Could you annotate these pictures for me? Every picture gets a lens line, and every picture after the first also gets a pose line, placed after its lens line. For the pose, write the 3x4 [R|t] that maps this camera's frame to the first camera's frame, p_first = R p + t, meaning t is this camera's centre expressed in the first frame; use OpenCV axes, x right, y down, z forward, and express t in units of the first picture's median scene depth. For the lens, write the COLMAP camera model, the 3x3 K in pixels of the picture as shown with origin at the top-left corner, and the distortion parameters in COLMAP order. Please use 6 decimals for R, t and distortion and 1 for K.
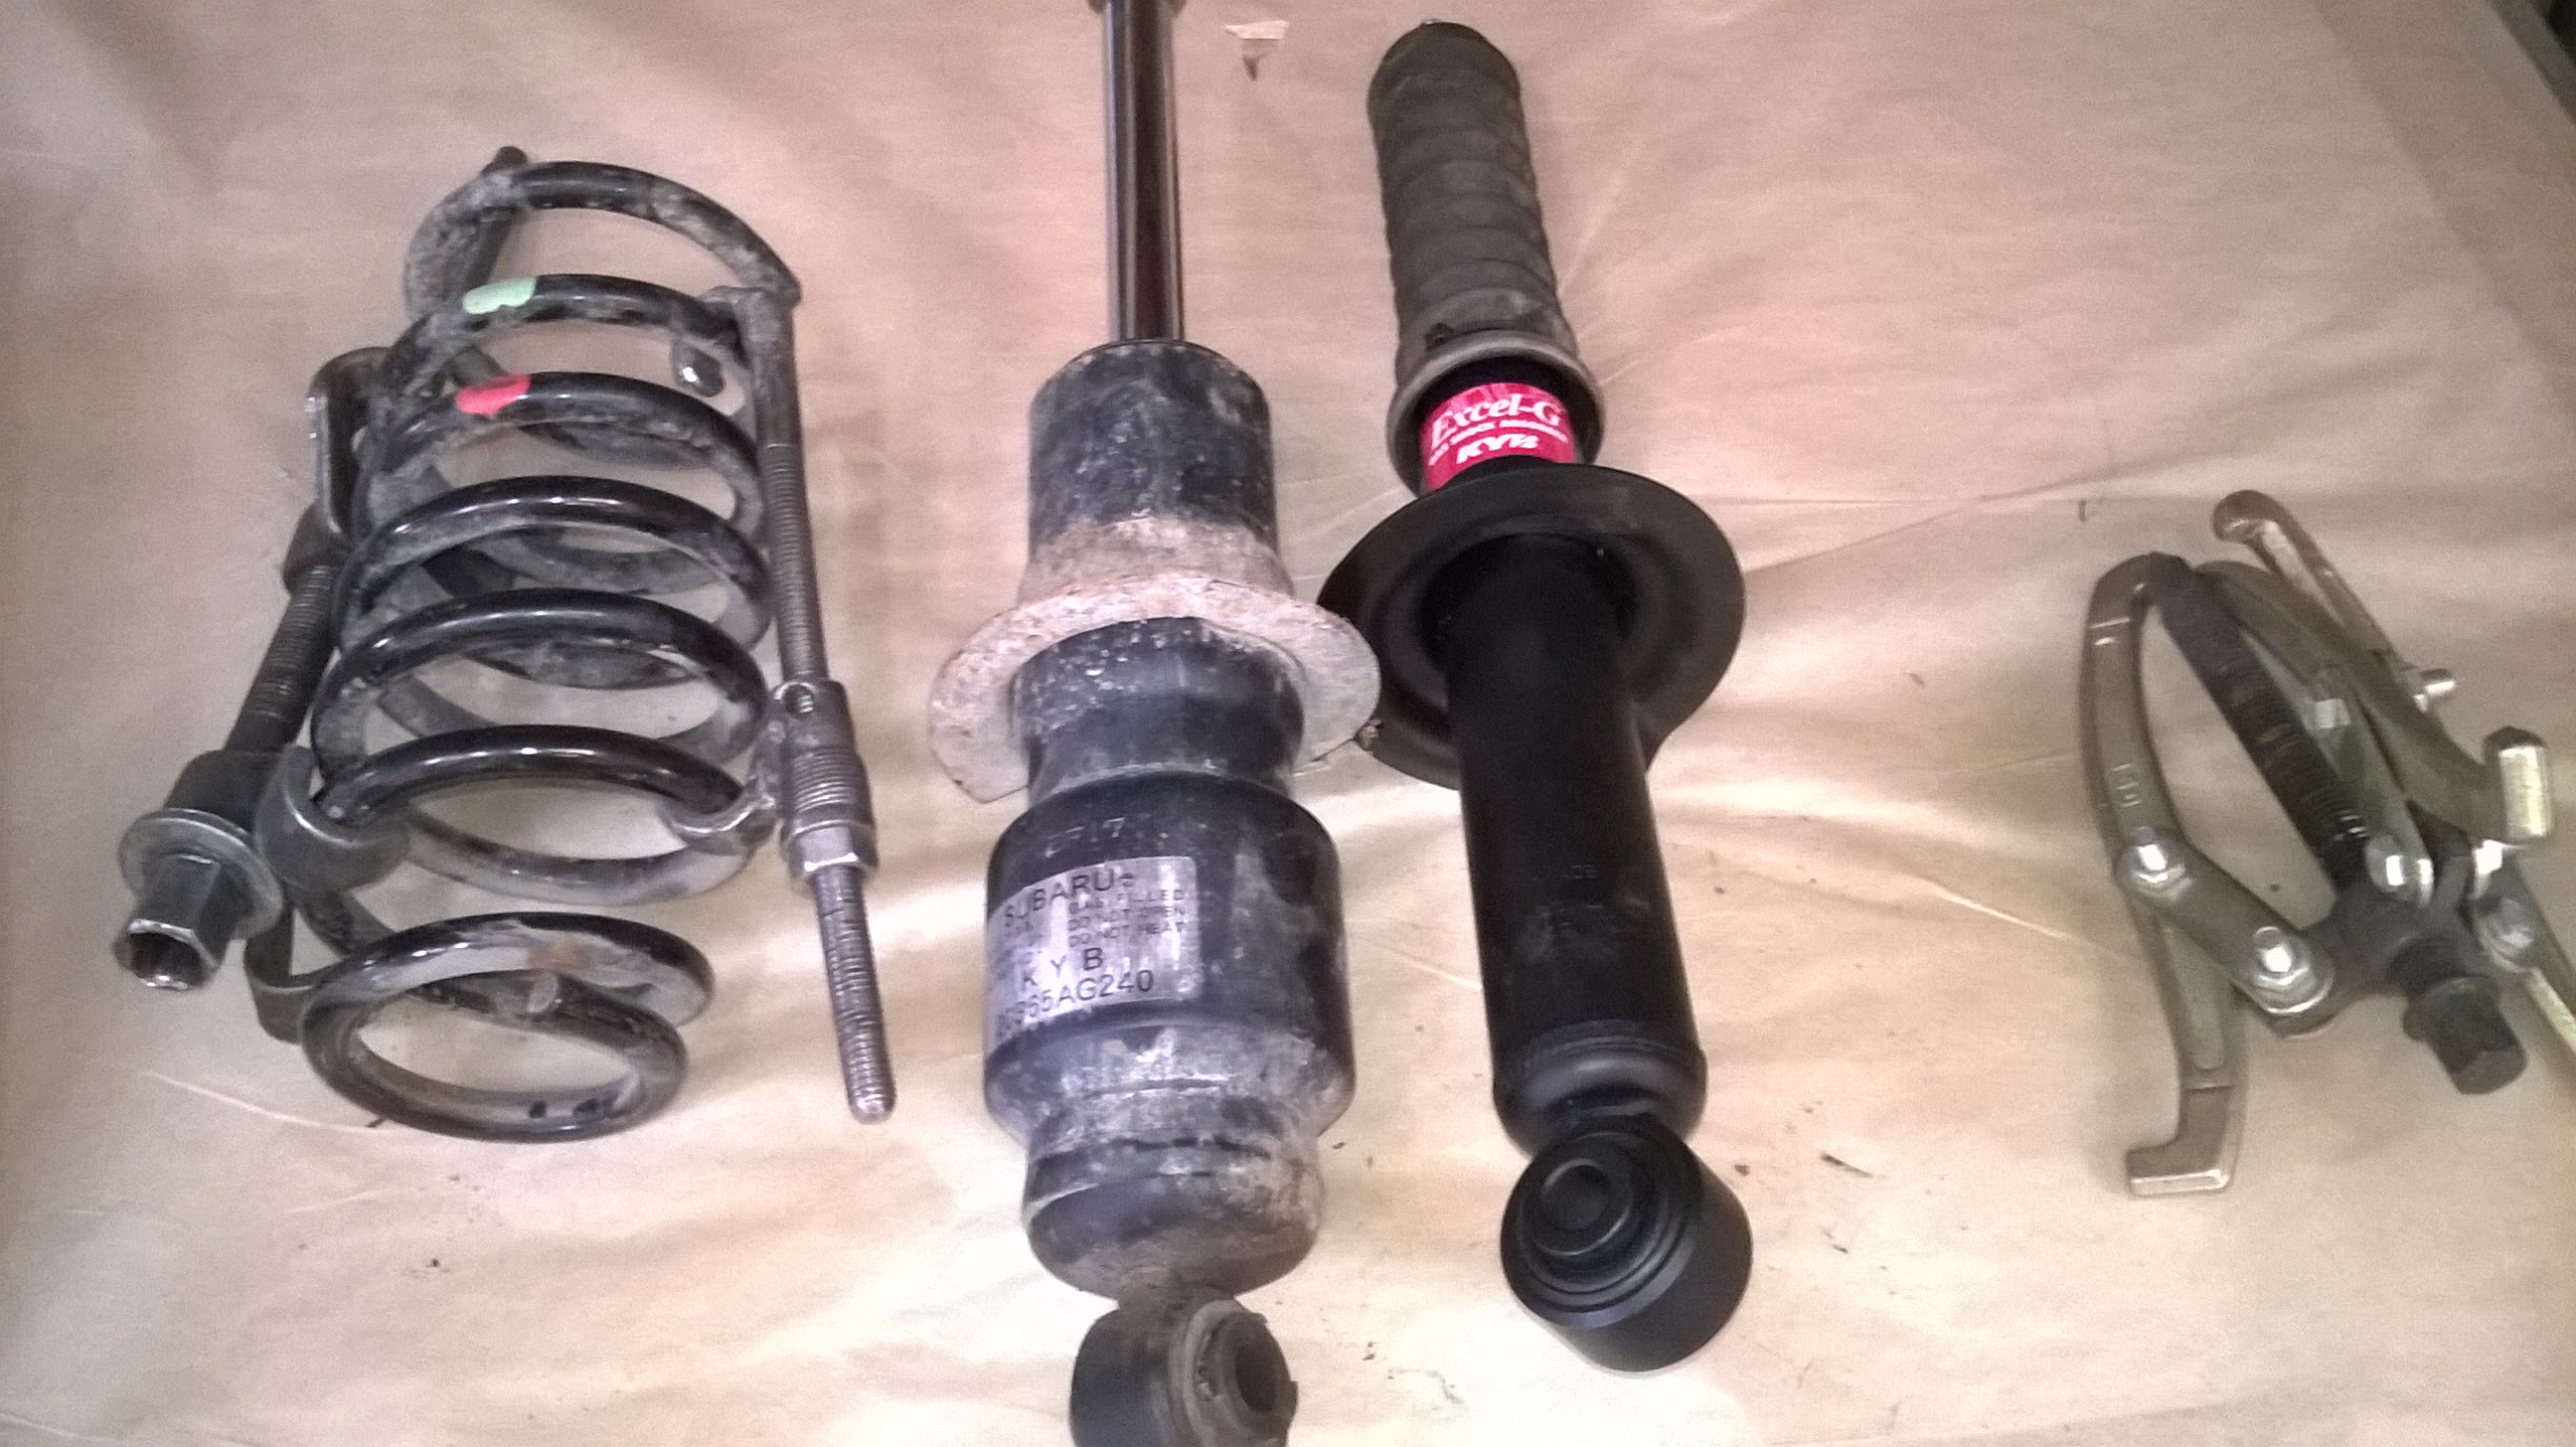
lens RADIAL K [[2277.6, 0, 1288.0], [0, 2277.6, 723.5], [0, 0, 1]] dist [0.006744, 0.002052]
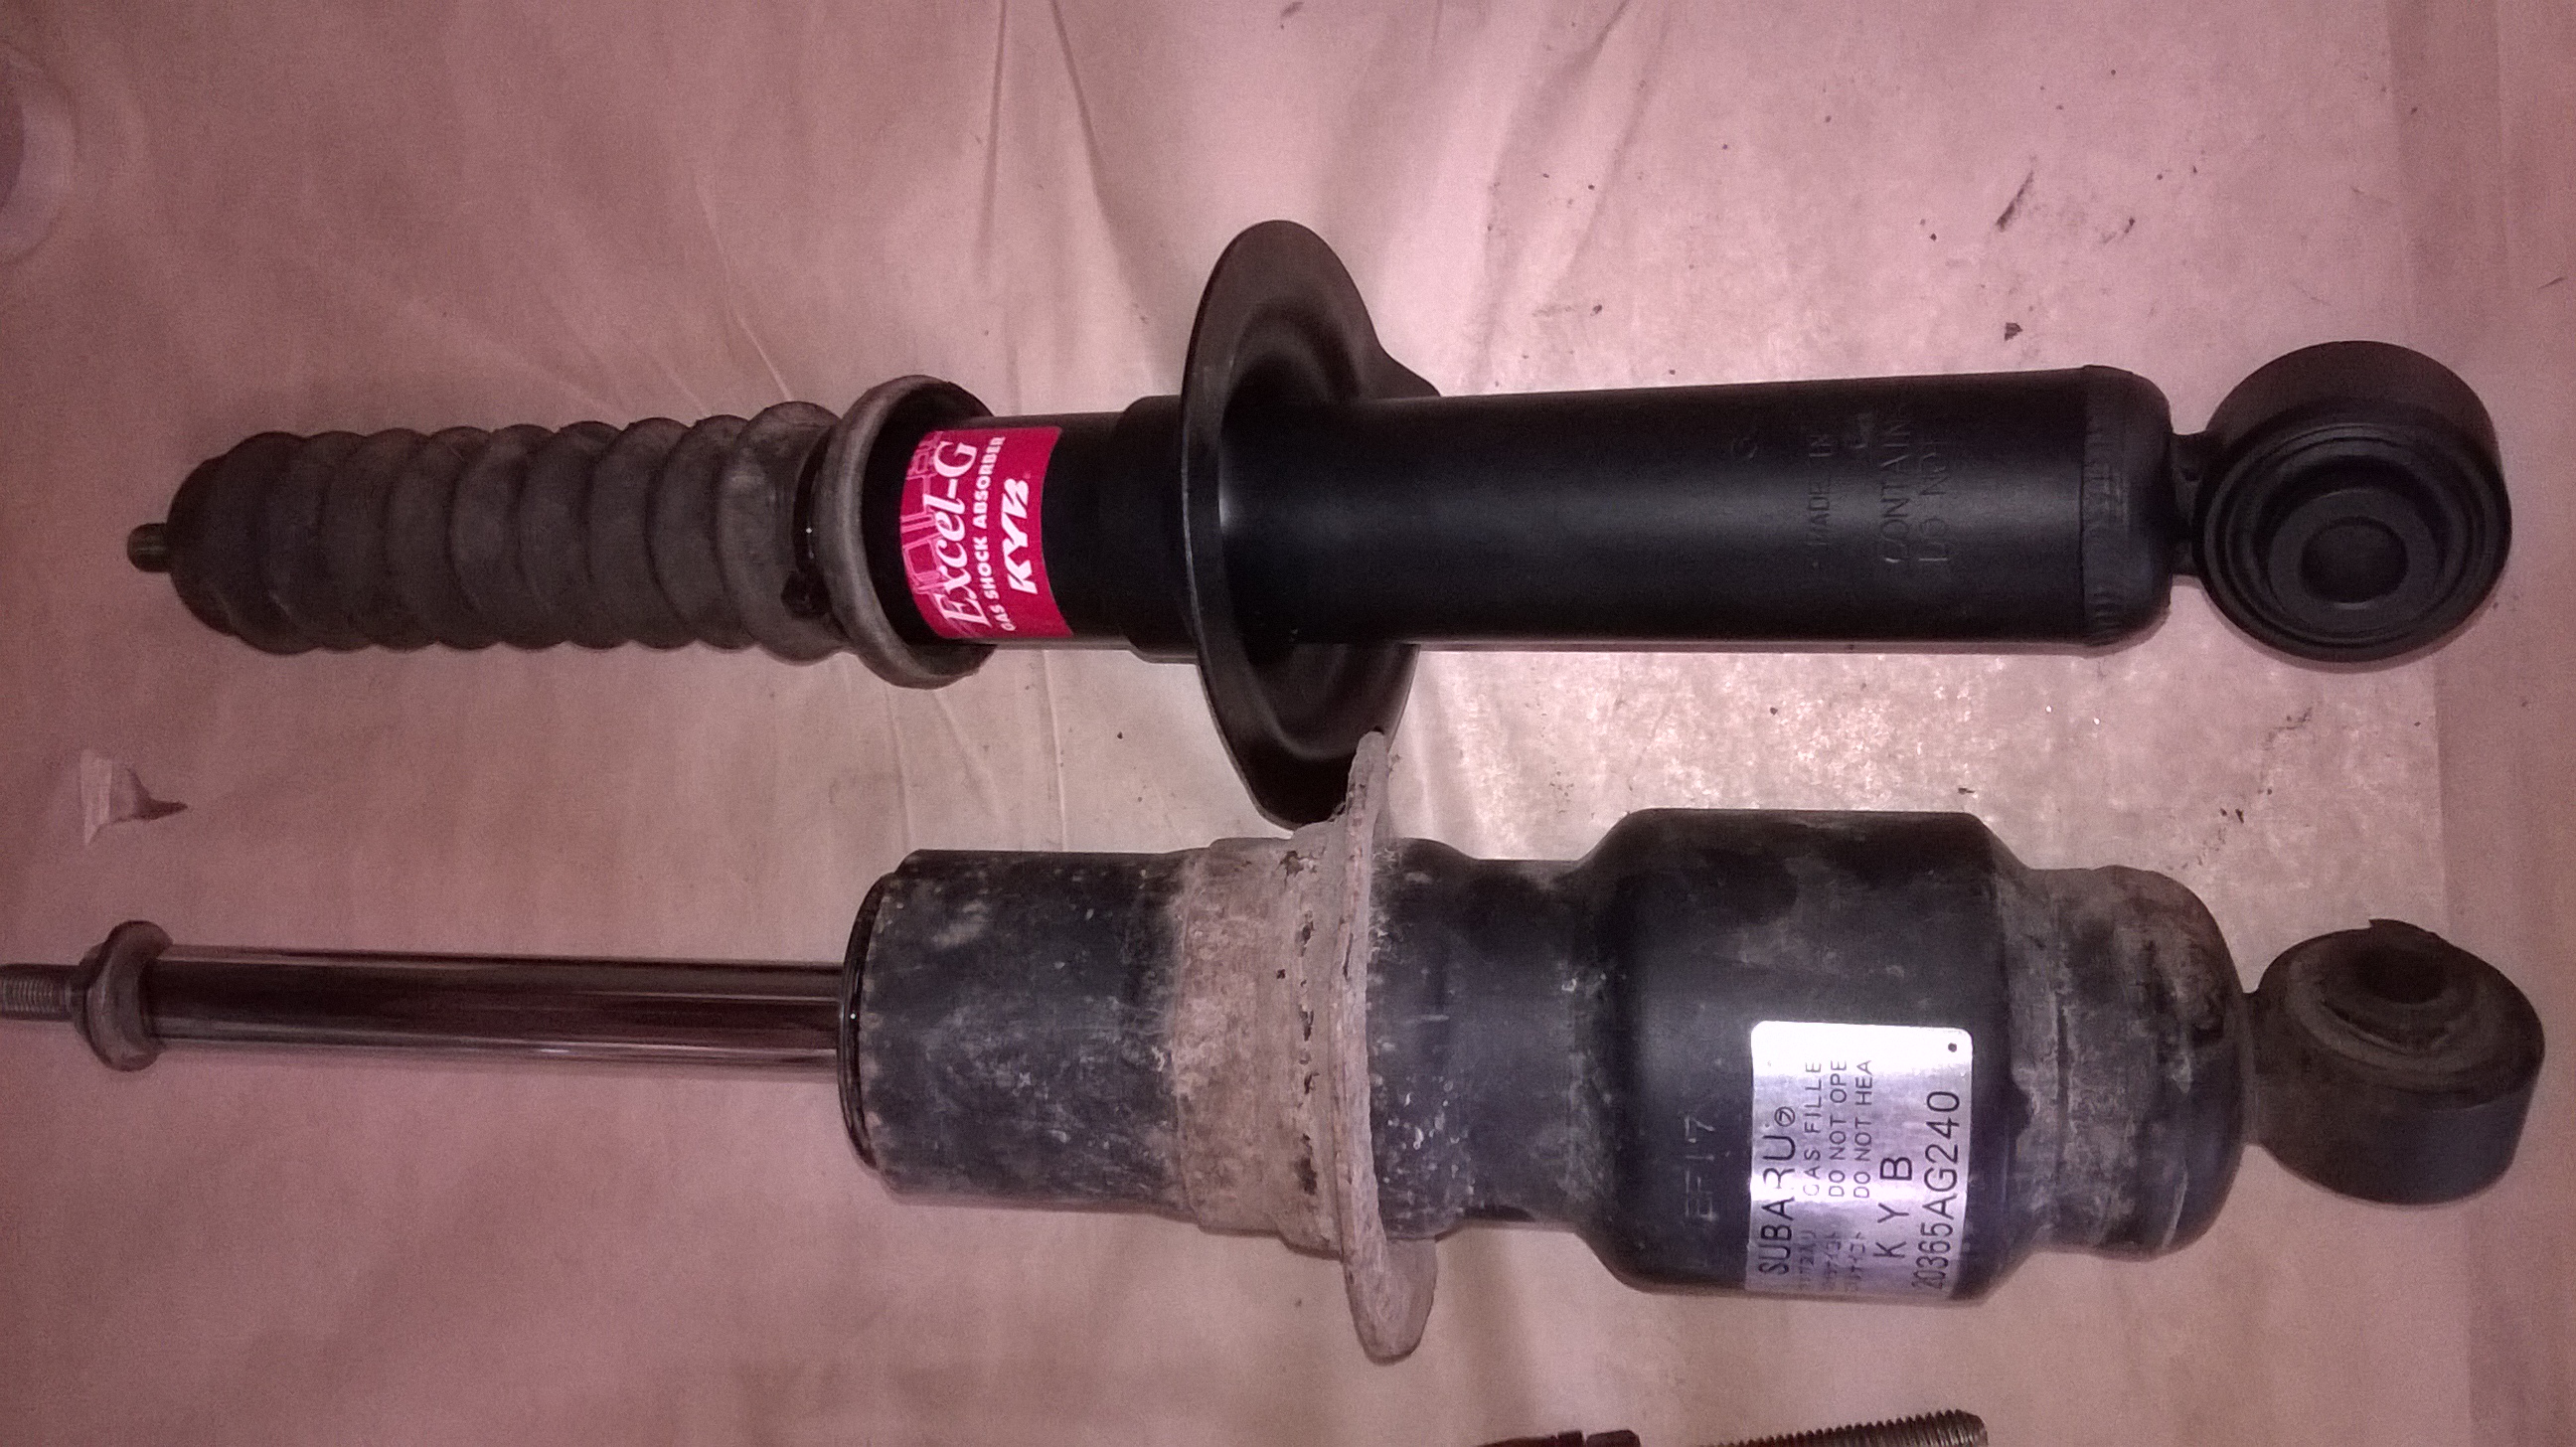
lens RADIAL K [[2277.6, 0, 1288.0], [0, 2277.6, 723.5], [0, 0, 1]] dist [0.006744, 0.002052]
pose [[0.067072, -0.997481, 0.023087, 0.024263], [0.933696, 0.070906, 0.350976, -0.302390], [-0.351729, -0.001984, 0.936100, 0.324056]]
